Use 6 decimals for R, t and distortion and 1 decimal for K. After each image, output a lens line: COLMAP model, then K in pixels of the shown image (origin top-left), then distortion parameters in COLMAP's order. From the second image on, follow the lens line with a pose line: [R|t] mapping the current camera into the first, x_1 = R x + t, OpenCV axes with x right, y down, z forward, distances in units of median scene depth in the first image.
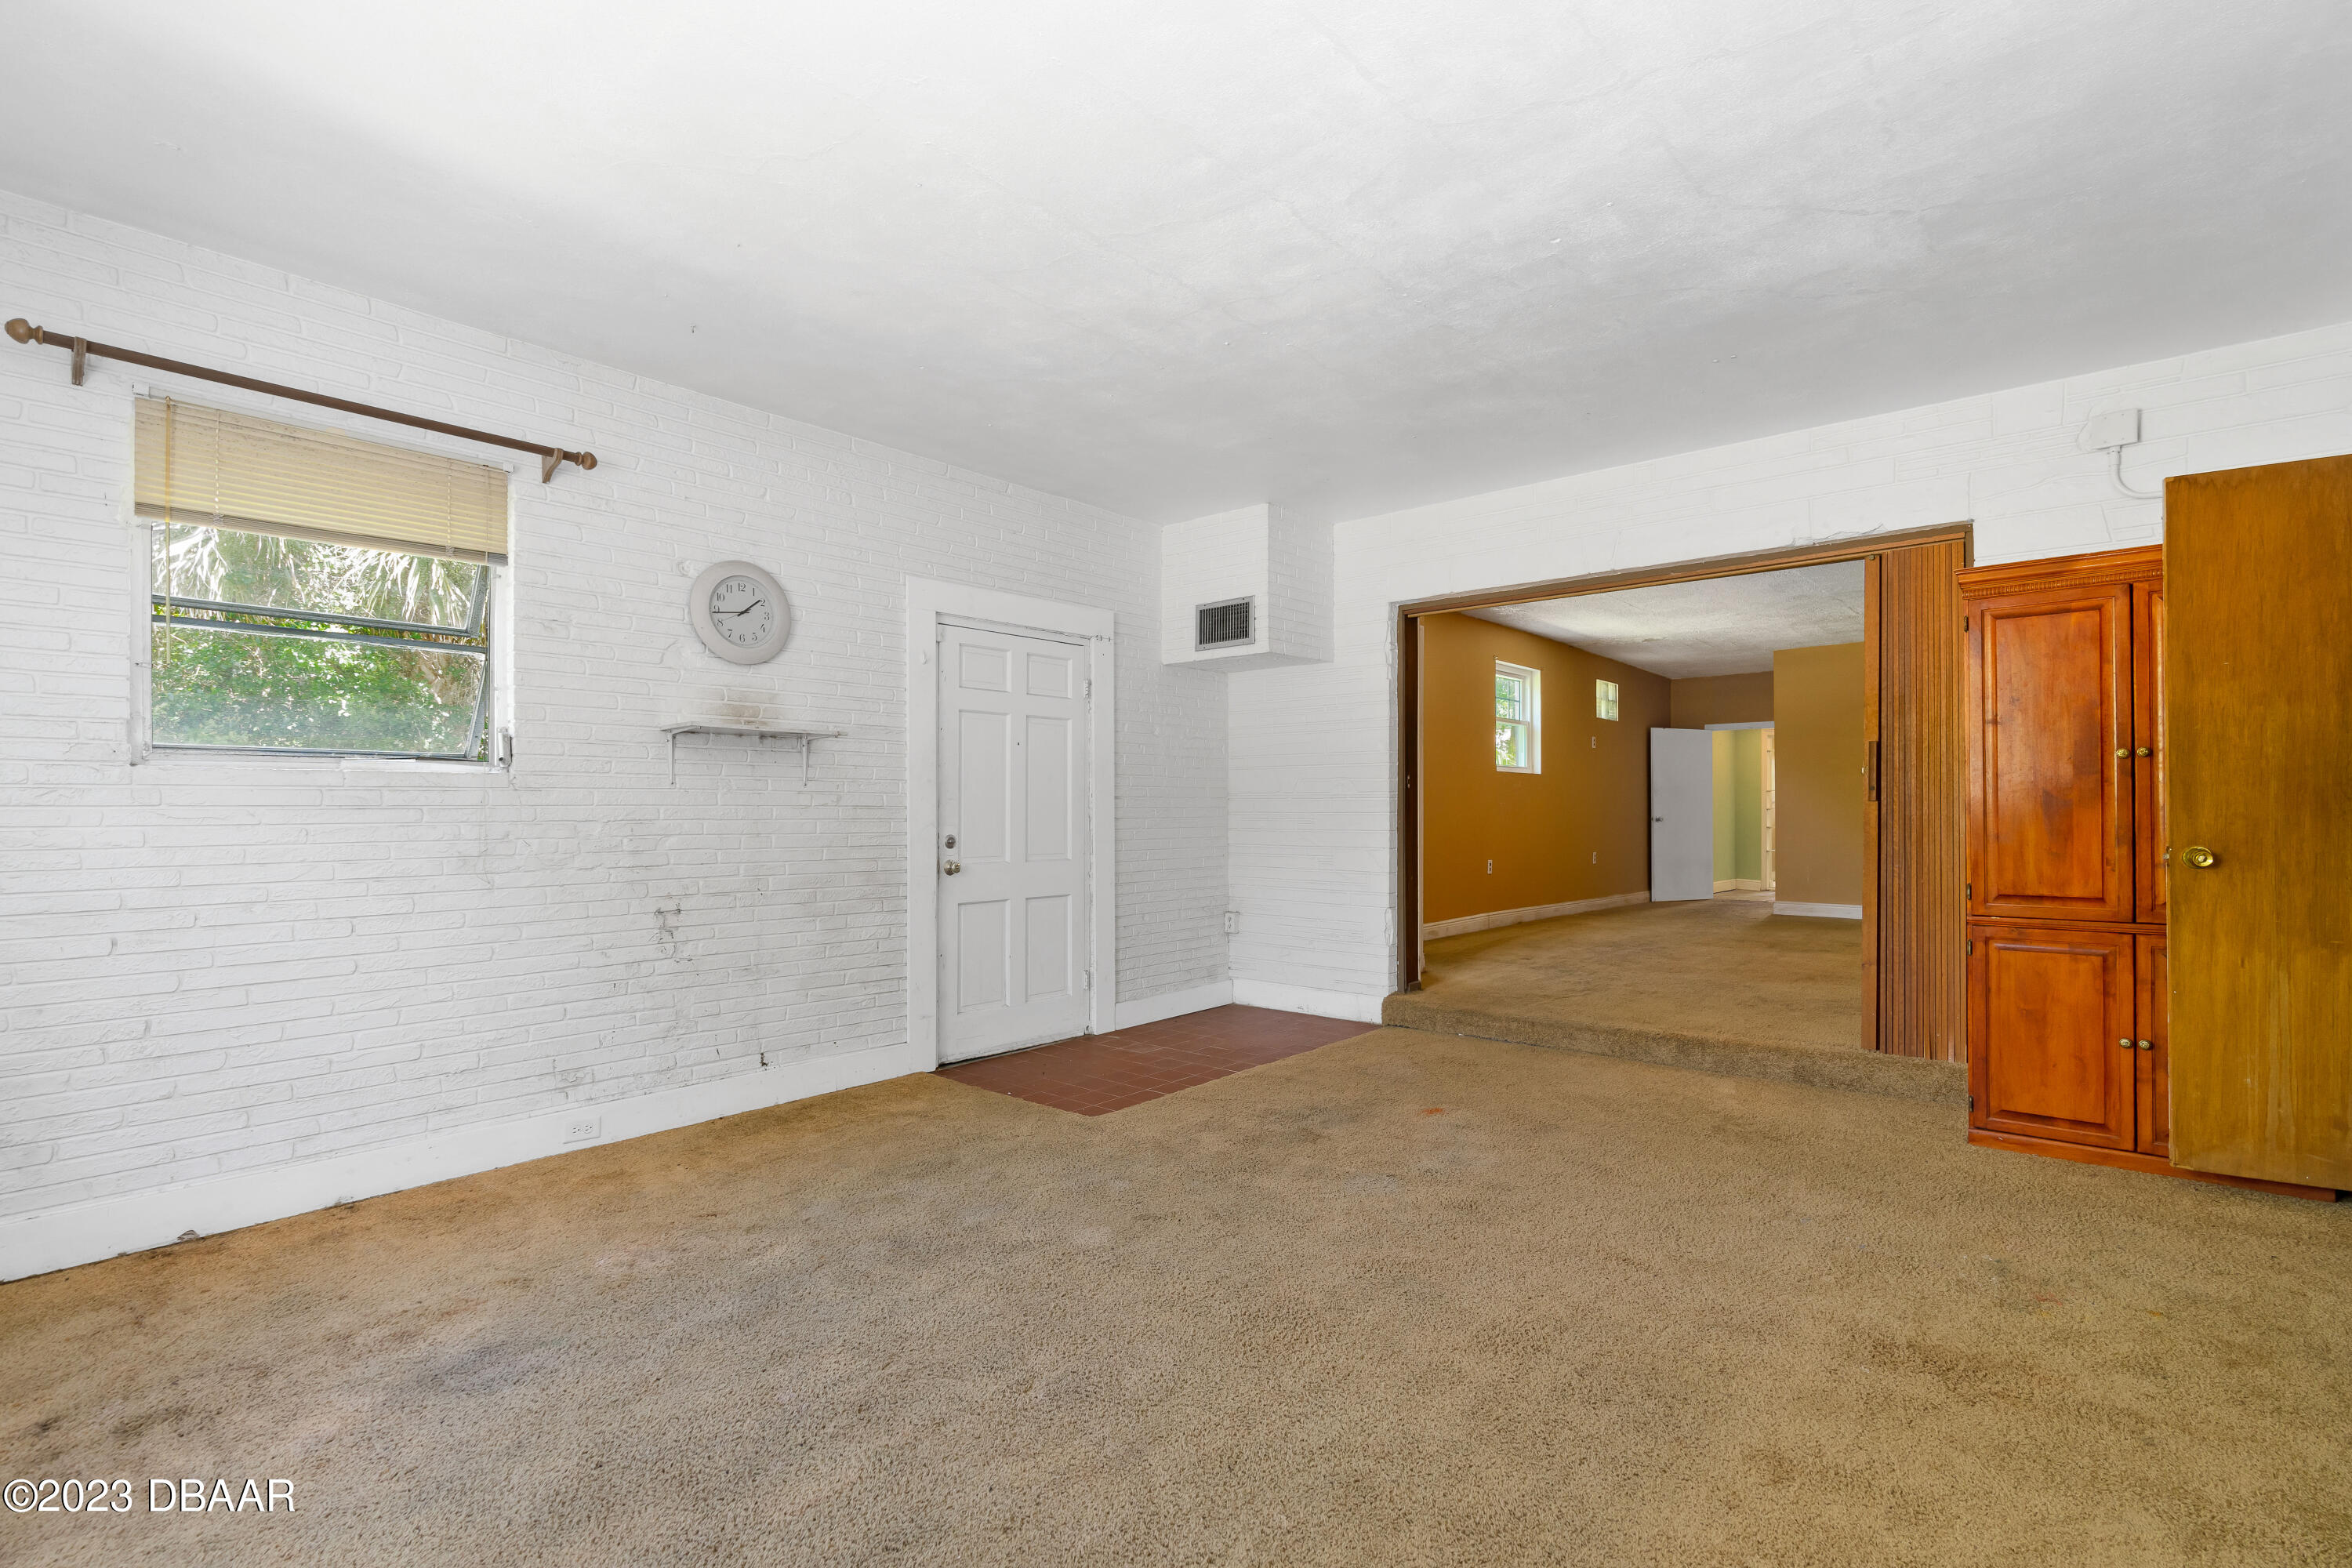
lens RADIAL K [[1084.3, 0, 1174.5], [0, 1084.3, 801.1], [0, 0, 1]] dist [0.028547, 0.000439]
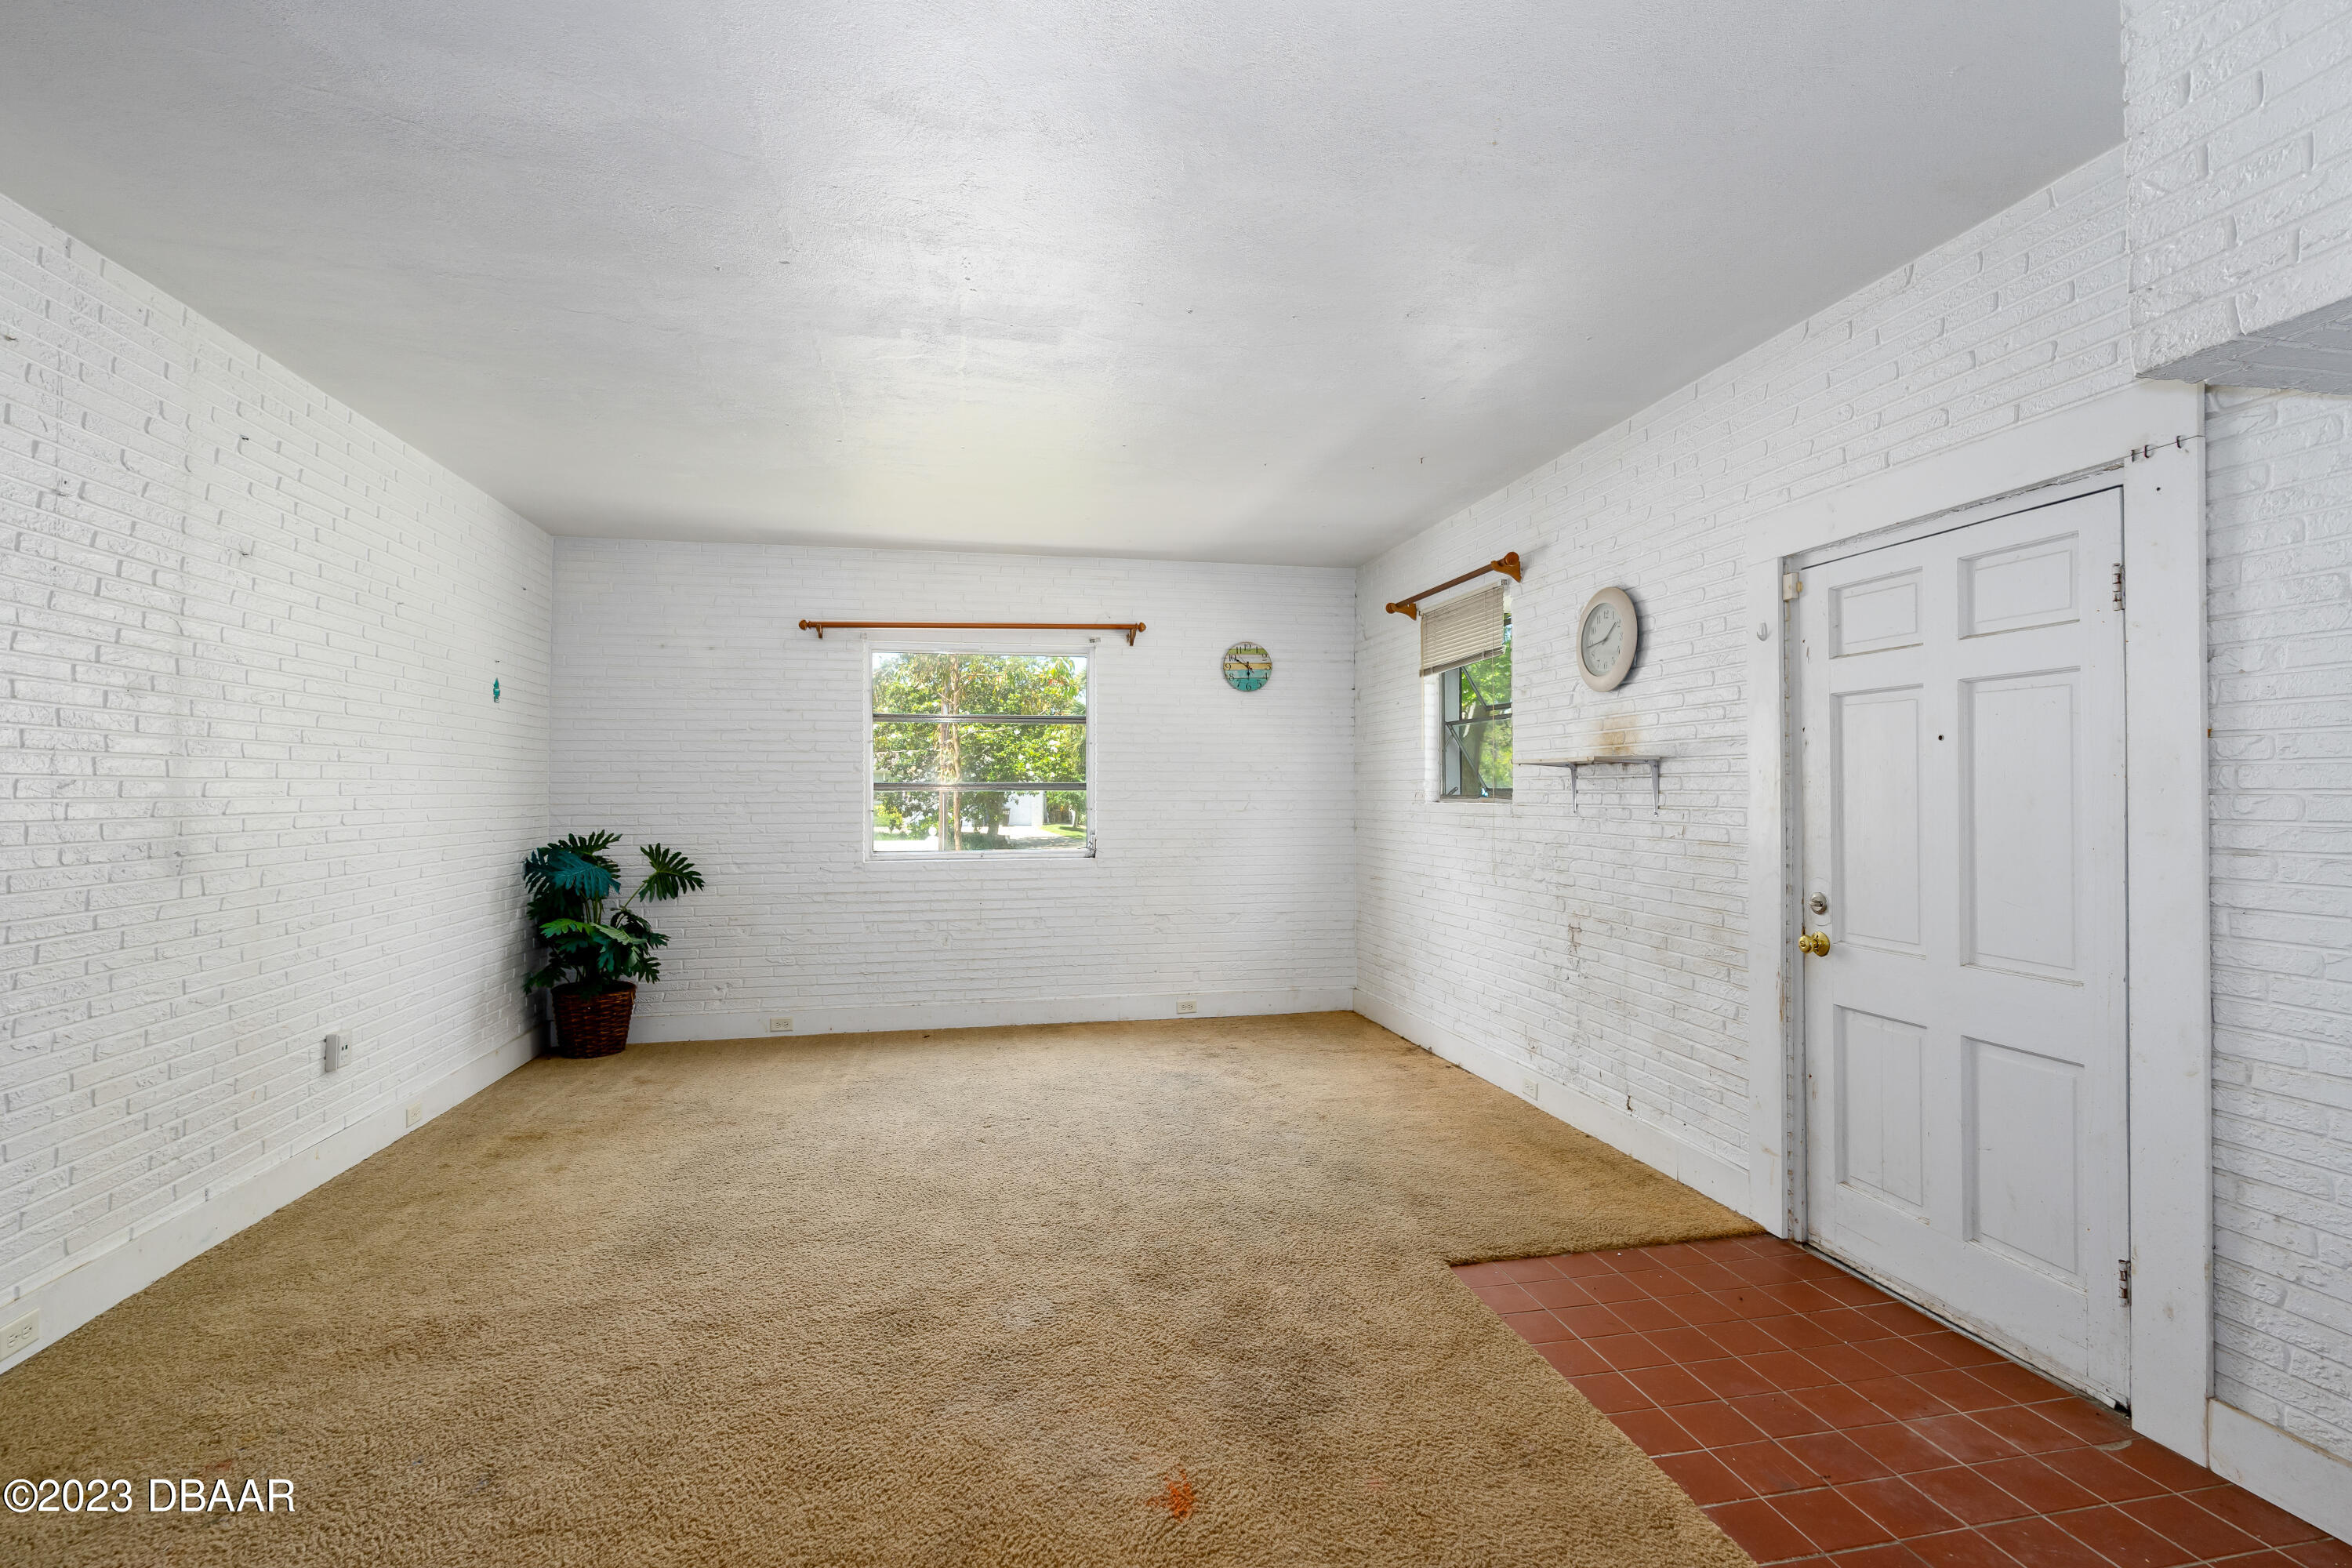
lens RADIAL K [[1084.3, 0, 1175.7], [0, 1084.3, 782.8], [0, 0, 1]] dist [0.028547, 0.000439]
pose [[-0.594328, 0.000288, -0.804223, 0.617701], [0.014515, 0.999841, -0.010369, -0.037564], [0.804092, -0.017836, -0.594238, 1.239740]]
